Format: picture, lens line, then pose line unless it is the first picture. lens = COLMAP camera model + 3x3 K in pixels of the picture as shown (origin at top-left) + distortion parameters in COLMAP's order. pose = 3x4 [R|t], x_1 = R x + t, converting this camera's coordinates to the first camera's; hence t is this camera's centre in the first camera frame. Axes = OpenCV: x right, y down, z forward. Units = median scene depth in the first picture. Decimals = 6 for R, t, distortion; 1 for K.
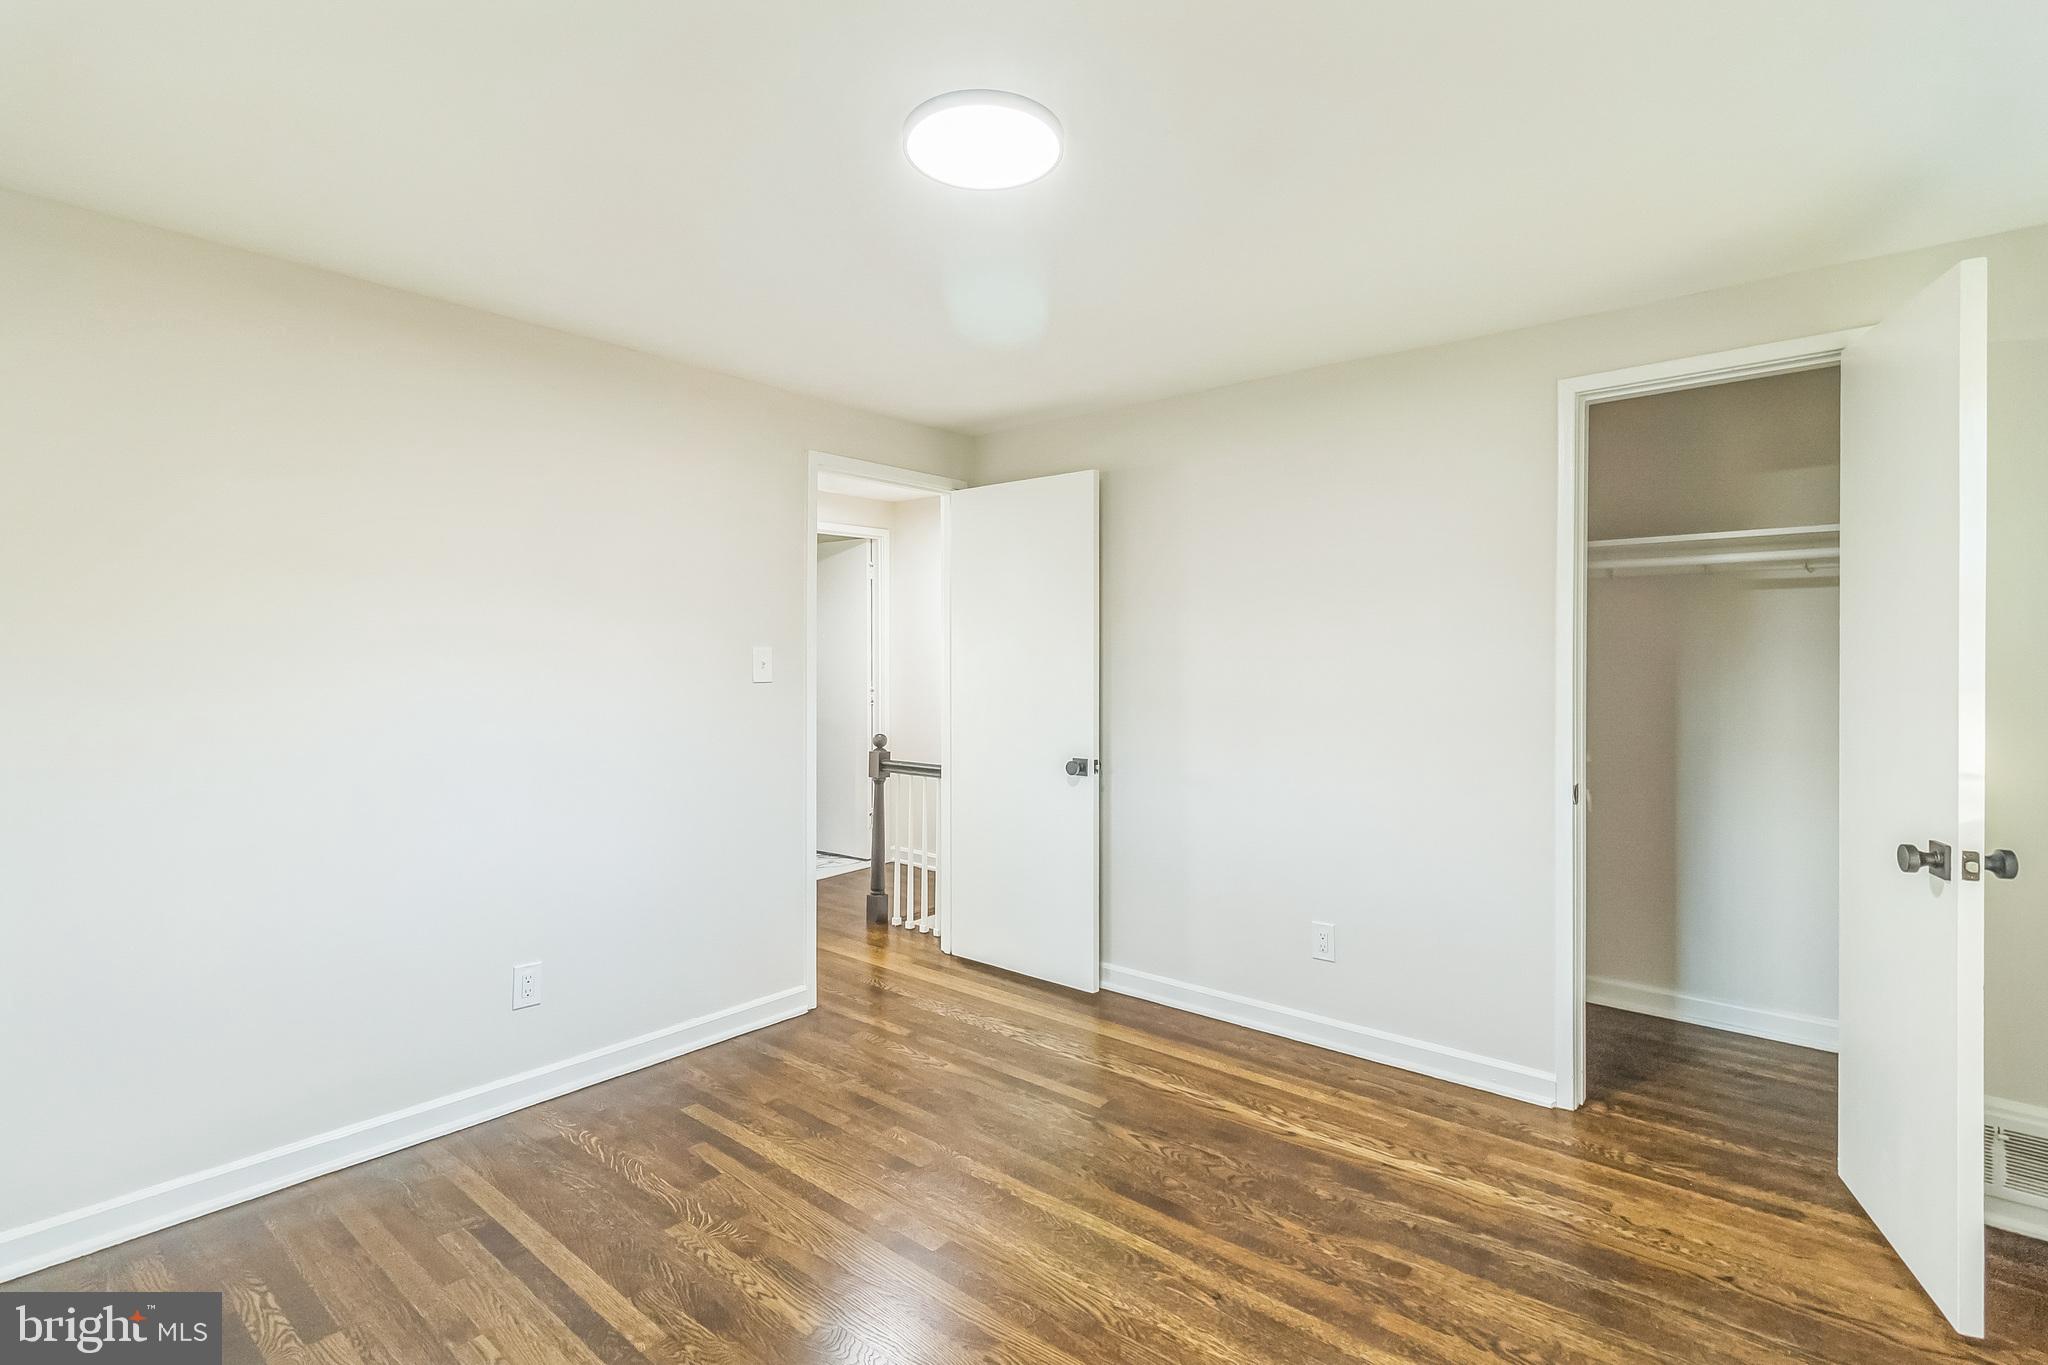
lens RADIAL K [[977.2, 0, 1045.8], [0, 977.2, 677.8], [0, 0, 1]] dist [0.003462, 0.000538]
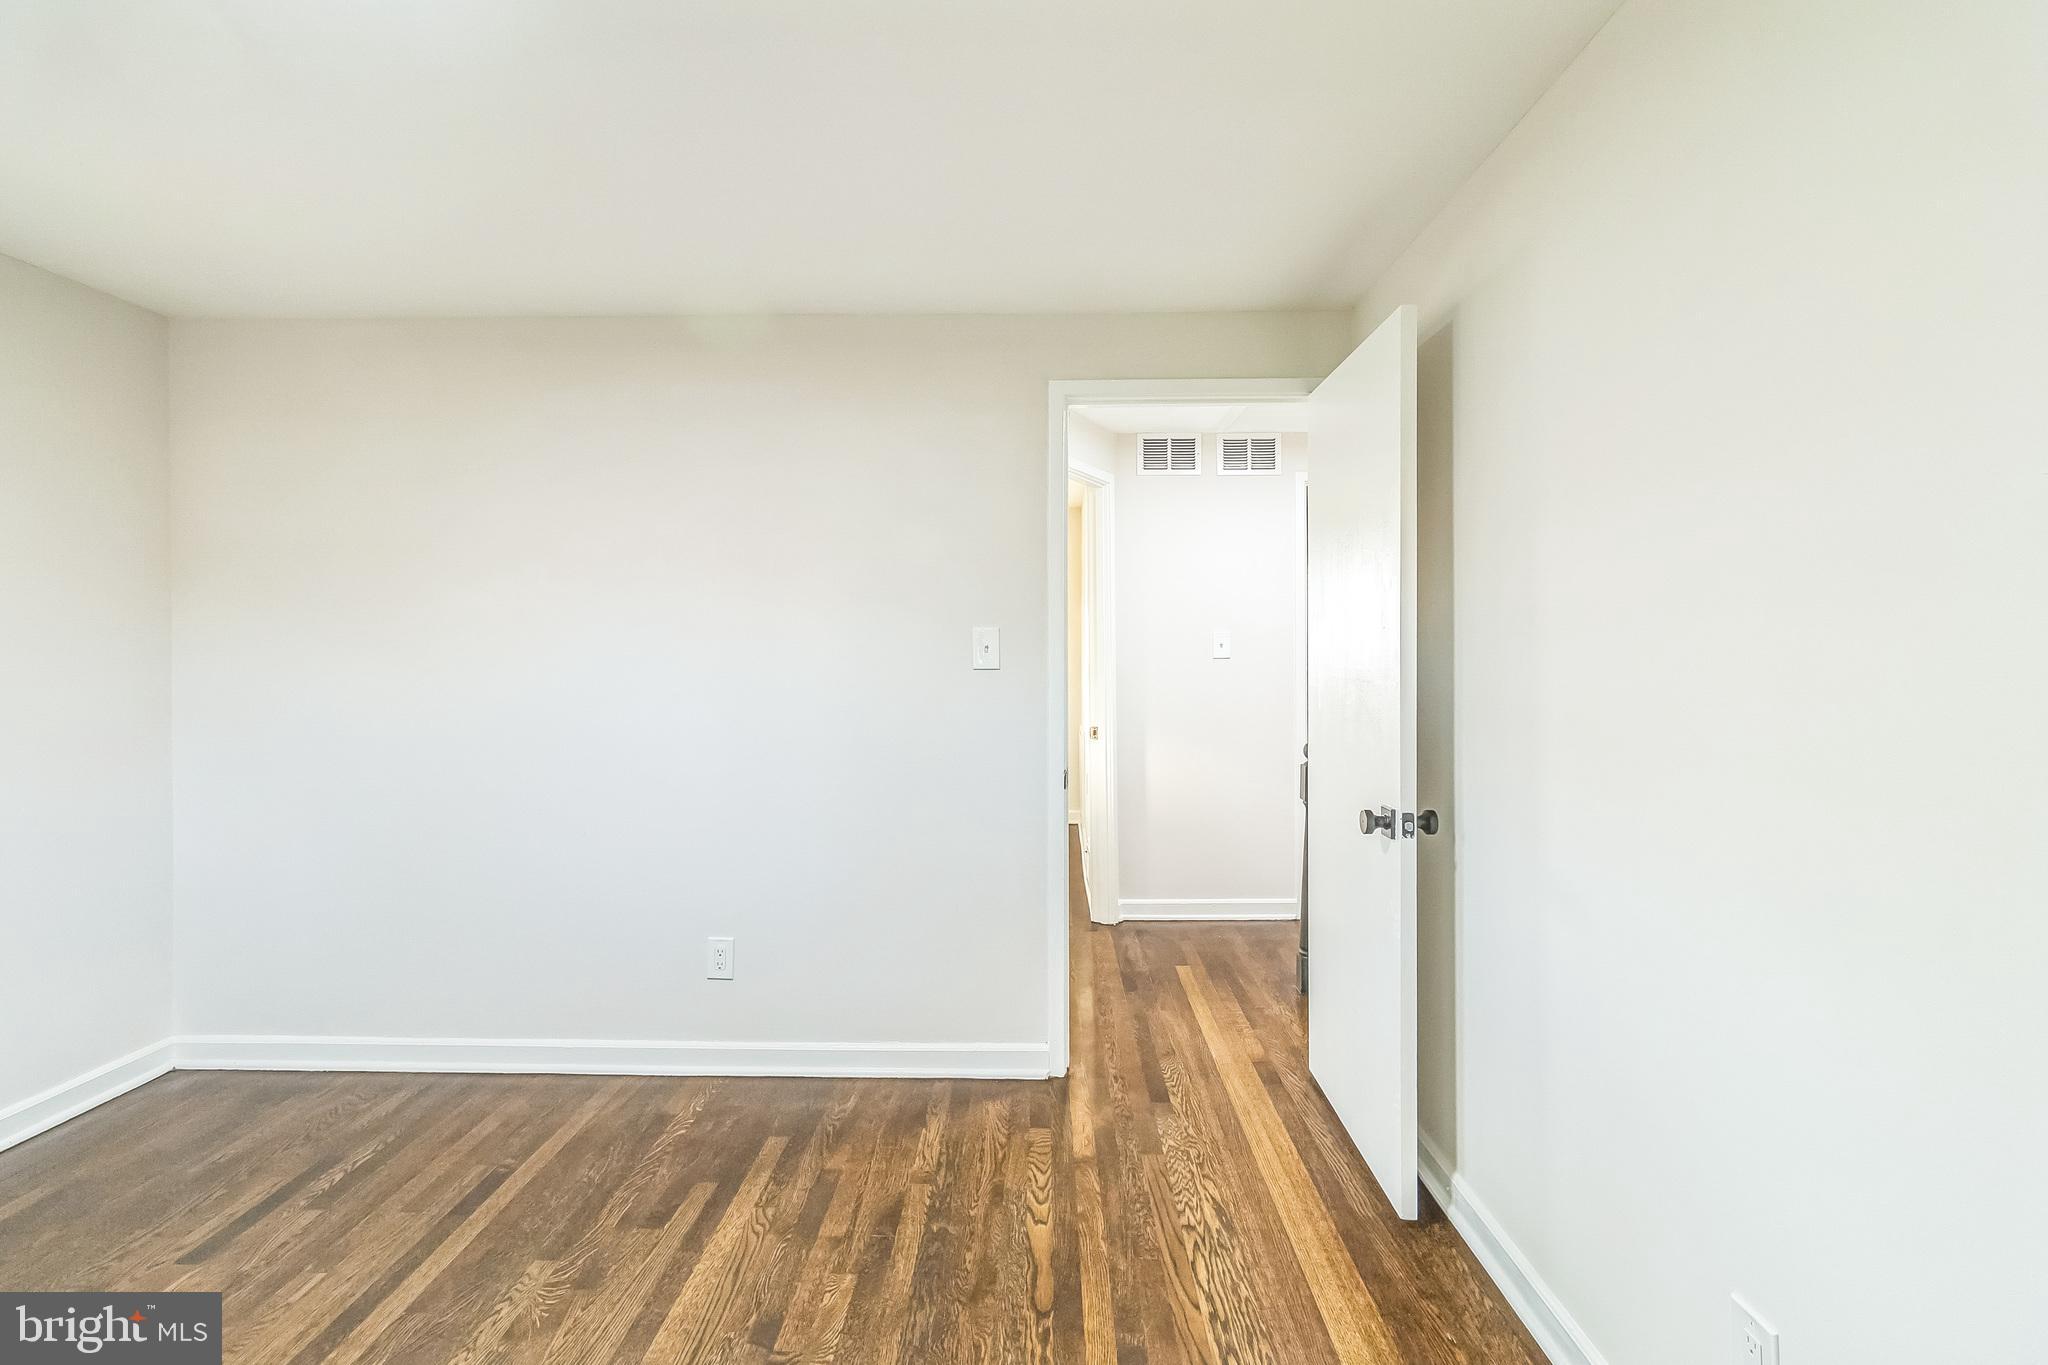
lens RADIAL K [[977.2, 0, 1012.8], [0, 977.2, 657.8], [0, 0, 1]] dist [0.003462, 0.000538]
pose [[0.609988, 0.004752, -0.792396, 0.579105], [-0.009517, 0.999954, -0.001329, -0.005834], [0.792353, 0.008352, 0.610005, 0.745468]]
